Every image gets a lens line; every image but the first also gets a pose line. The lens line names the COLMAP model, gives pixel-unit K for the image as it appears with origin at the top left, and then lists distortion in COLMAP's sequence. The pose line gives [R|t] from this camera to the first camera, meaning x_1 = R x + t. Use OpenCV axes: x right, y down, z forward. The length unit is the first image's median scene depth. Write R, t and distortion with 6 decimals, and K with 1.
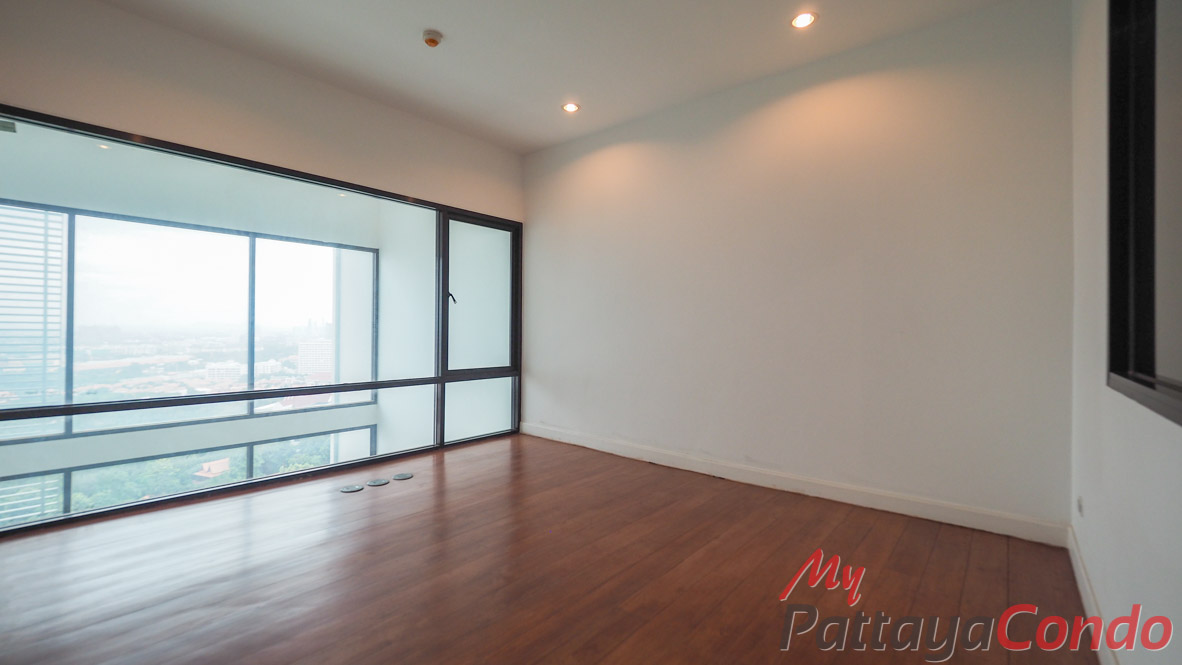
lens RADIAL K [[519.1, 0, 589.7], [0, 519.1, 331.3], [0, 0, 1]] dist [0.001373, 0.000061]
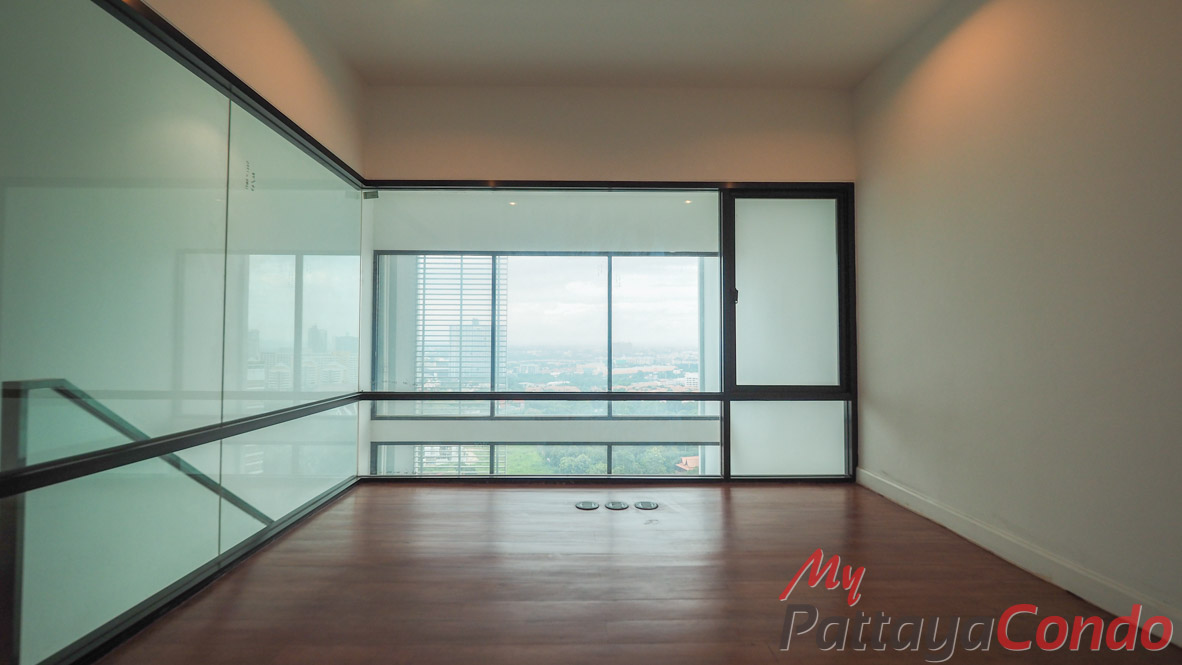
lens RADIAL K [[519.1, 0, 589.7], [0, 519.1, 331.3], [0, 0, 1]] dist [0.001373, 0.000061]
pose [[0.637230, -0.024992, -0.770269, 0.179319], [0.000338, 0.999483, -0.032149, 0.015166], [0.770674, 0.020226, 0.636909, 0.276449]]
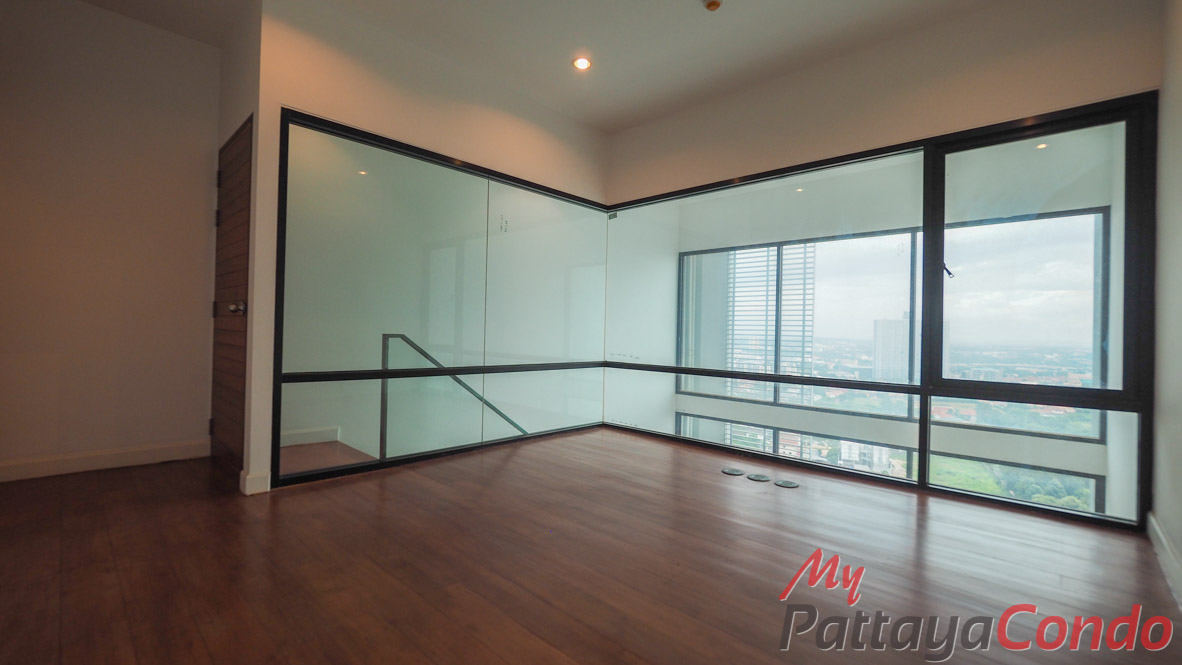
lens RADIAL K [[494.5, 0, 586.0], [0, 494.5, 330.1], [0, 0, 1]] dist [-0.005900, -0.000064]
pose [[-0.099483, -0.009603, -0.994993, 0.359667], [-0.025454, 0.999651, -0.007103, 0.025502], [0.994714, 0.024620, -0.099692, 0.533206]]
